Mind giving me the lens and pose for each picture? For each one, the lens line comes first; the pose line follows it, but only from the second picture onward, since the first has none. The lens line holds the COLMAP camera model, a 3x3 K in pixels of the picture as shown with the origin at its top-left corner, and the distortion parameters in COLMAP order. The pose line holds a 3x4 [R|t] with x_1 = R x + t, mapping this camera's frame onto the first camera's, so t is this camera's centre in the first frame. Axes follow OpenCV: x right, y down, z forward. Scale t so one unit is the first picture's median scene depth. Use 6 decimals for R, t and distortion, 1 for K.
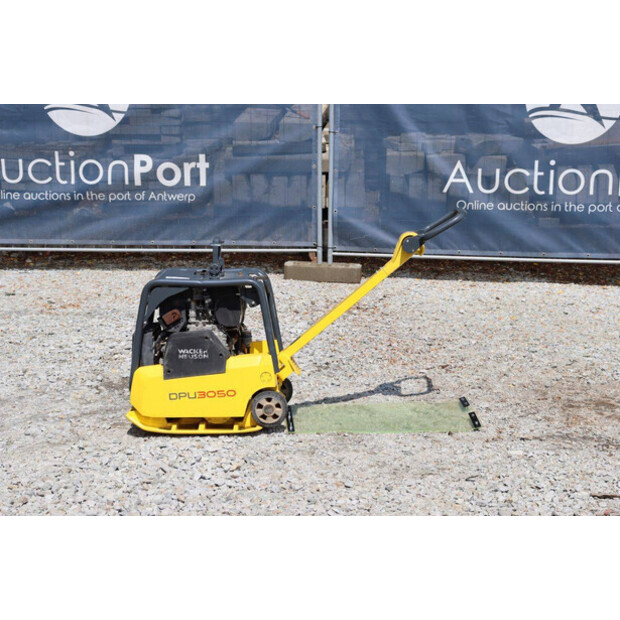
lens RADIAL K [[1397.8, 0, 309.2], [0, 1397.8, 324.8], [0, 0, 1]] dist [0.390143, 0.000000]
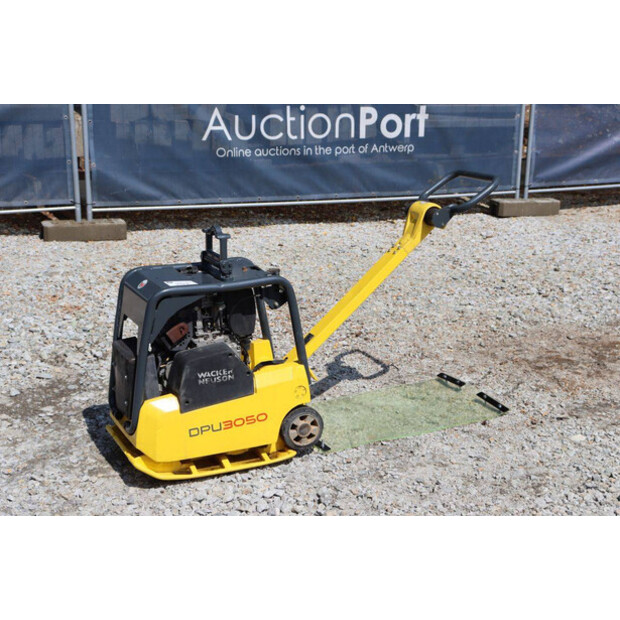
lens RADIAL K [[1120.0, 0, 312.0], [0, 1120.0, 310.0], [0, 0, 1]] dist [0.199750, 0.000000]
pose [[0.897663, -0.113478, 0.425822, -0.296747], [0.080545, 0.992249, 0.094631, -0.071590], [-0.433260, -0.050649, 0.899845, 0.398008]]
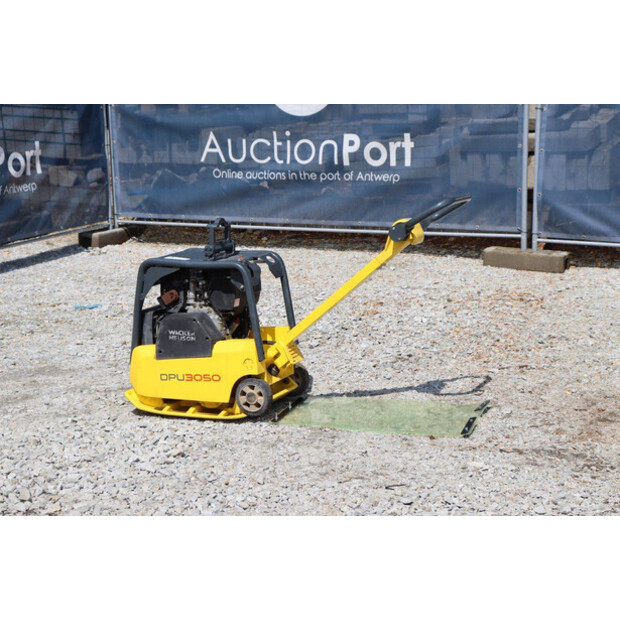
lens RADIAL K [[1397.8, 0, 308.6], [0, 1397.8, 337.2], [0, 0, 1]] dist [0.390143, 0.000000]
pose [[0.932527, 0.059782, -0.356118, 0.347018], [-0.051617, 0.998141, 0.032396, -0.014506], [0.357392, -0.011829, 0.933879, 0.107960]]
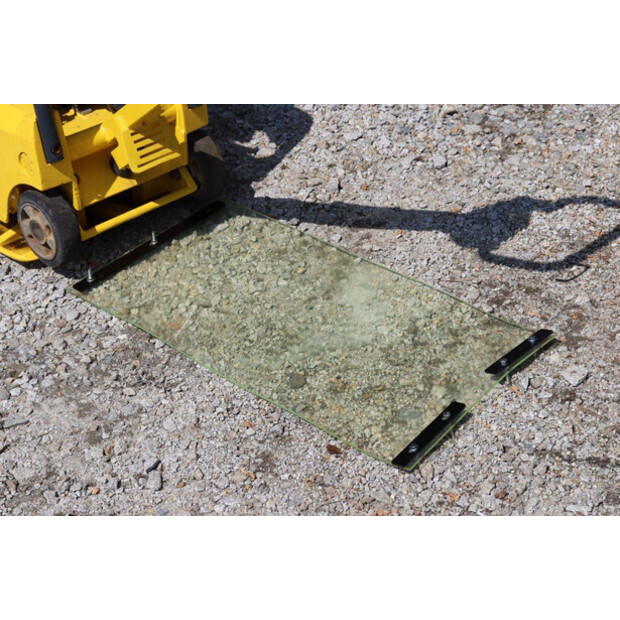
lens RADIAL K [[1286.5, 0, 309.2], [0, 1286.5, 314.2], [0, 0, 1]] dist [0.321243, 0.000000]
pose [[0.731246, 0.398049, -0.553928, 0.280253], [-0.125900, 0.876884, 0.463922, -0.123330], [0.670394, -0.269502, 0.691332, 0.748782]]
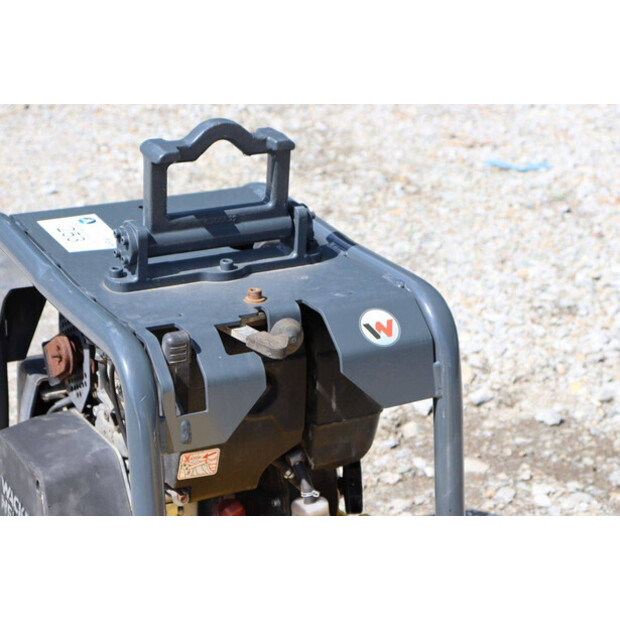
lens RADIAL K [[1465.9, 0, 313.5], [0, 1465.9, 315.3], [0, 0, 1]] dist [0.394783, 0.000000]
pose [[0.511218, 0.355157, -0.782636, 0.158251], [-0.187910, 0.934780, 0.301457, -0.112609], [0.838658, -0.007045, 0.544614, 0.876956]]
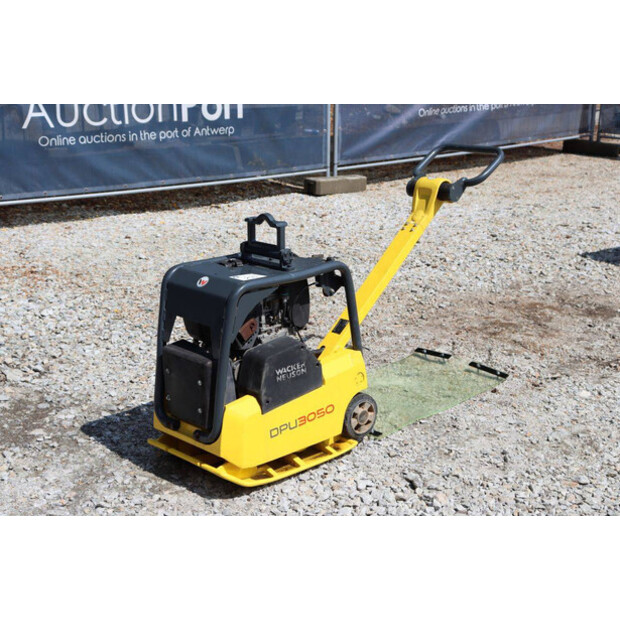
lens RADIAL K [[1120.0, 0, 316.8], [0, 1120.0, 323.1], [0, 0, 1]] dist [0.199750, 0.000000]
pose [[0.702085, -0.202878, 0.682581, -0.473608], [0.134052, 0.979073, 0.153120, -0.094210], [-0.699362, -0.016002, 0.714589, 0.550268]]
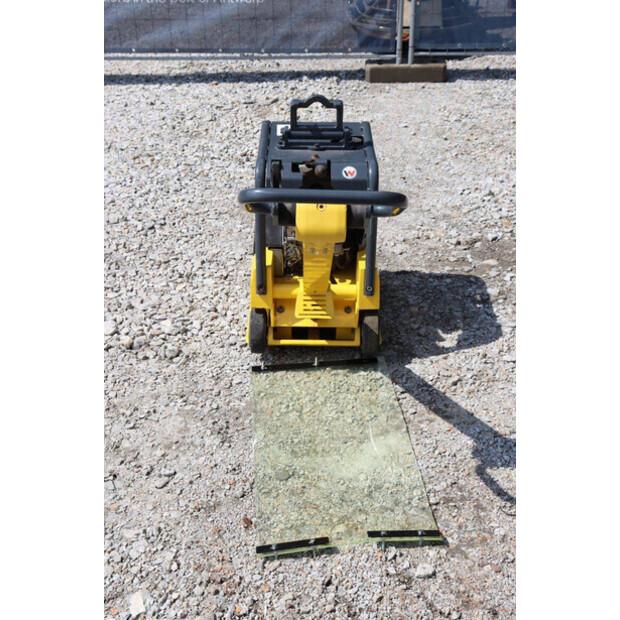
lens RADIAL K [[837.1, 0, 296.4], [0, 837.1, 317.9], [0, 0, 1]] dist [0.076197, 0.000000]
pose [[0.029628, 0.517762, -0.855012, 0.363646], [-0.175792, 0.844754, 0.505458, -0.183073], [0.983981, 0.135329, 0.116047, 0.959963]]
